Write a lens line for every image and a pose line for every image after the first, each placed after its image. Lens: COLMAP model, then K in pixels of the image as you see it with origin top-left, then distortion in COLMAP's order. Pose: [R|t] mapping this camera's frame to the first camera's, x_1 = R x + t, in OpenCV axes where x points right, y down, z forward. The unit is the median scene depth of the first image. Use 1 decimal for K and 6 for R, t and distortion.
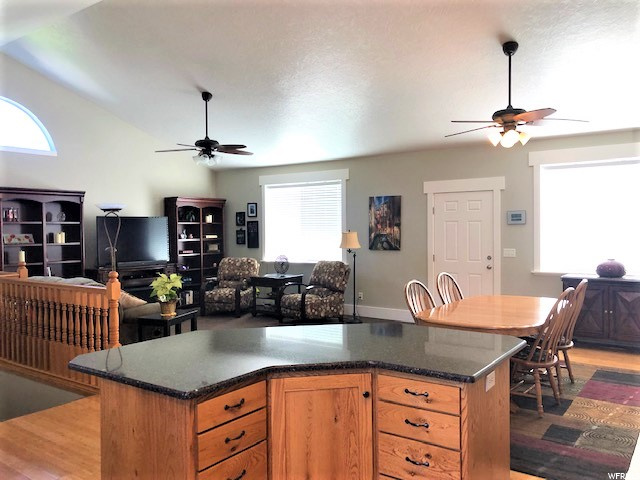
lens RADIAL K [[522.4, 0, 320.0], [0, 522.4, 240.0], [0, 0, 1]] dist [-0.007394, -0.006419]
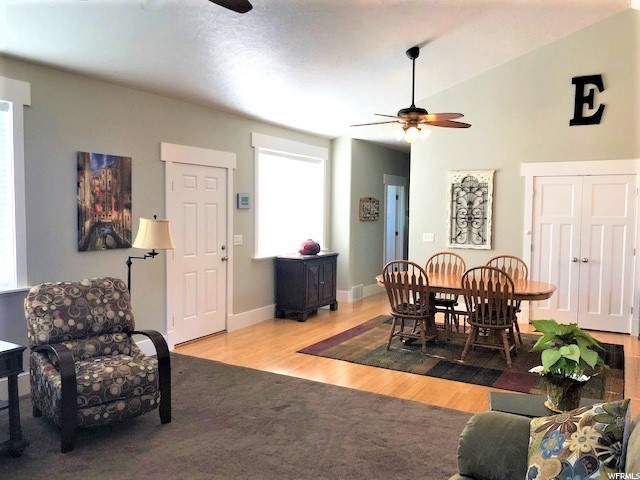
lens RADIAL K [[507.8, 0, 320.0], [0, 507.8, 240.0], [0, 0, 1]] dist [0.003863, 0.001803]
pose [[-0.109859, -0.047304, 0.992821, -0.456482], [0.018629, 0.998593, 0.049640, -0.014632], [-0.993773, 0.023948, -0.108824, 0.838187]]
